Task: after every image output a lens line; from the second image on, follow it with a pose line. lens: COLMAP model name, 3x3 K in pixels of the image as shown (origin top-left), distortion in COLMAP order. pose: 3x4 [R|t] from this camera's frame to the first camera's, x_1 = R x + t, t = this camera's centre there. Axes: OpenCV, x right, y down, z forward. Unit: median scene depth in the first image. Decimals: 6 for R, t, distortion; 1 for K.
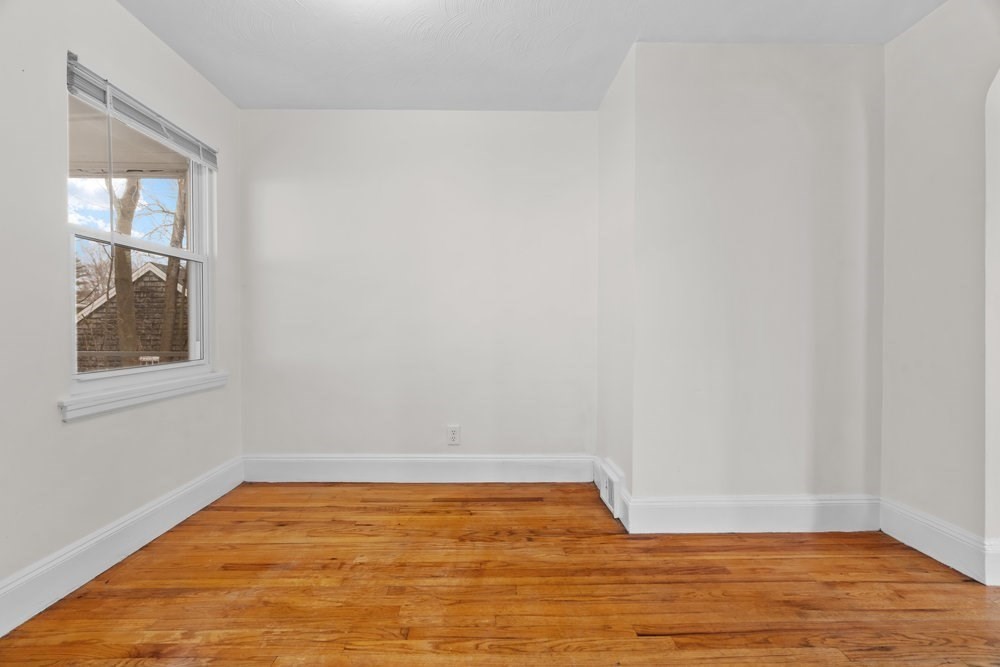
lens RADIAL K [[454.2, 0, 496.4], [0, 454.2, 331.1], [0, 0, 1]] dist [-0.009490, 0.005145]
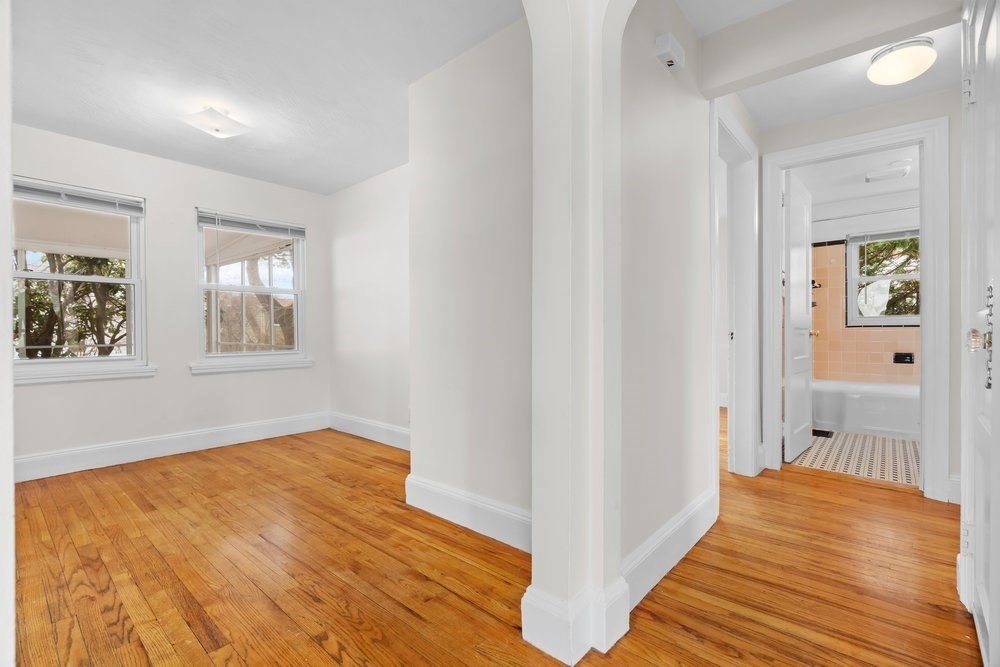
lens RADIAL K [[454.2, 0, 496.4], [0, 454.2, 331.1], [0, 0, 1]] dist [-0.009490, 0.005145]
pose [[0.733954, -0.007728, -0.679155, 1.436870], [-0.000829, 0.999924, -0.012274, 0.011519], [0.679199, 0.009572, 0.733892, 0.319486]]
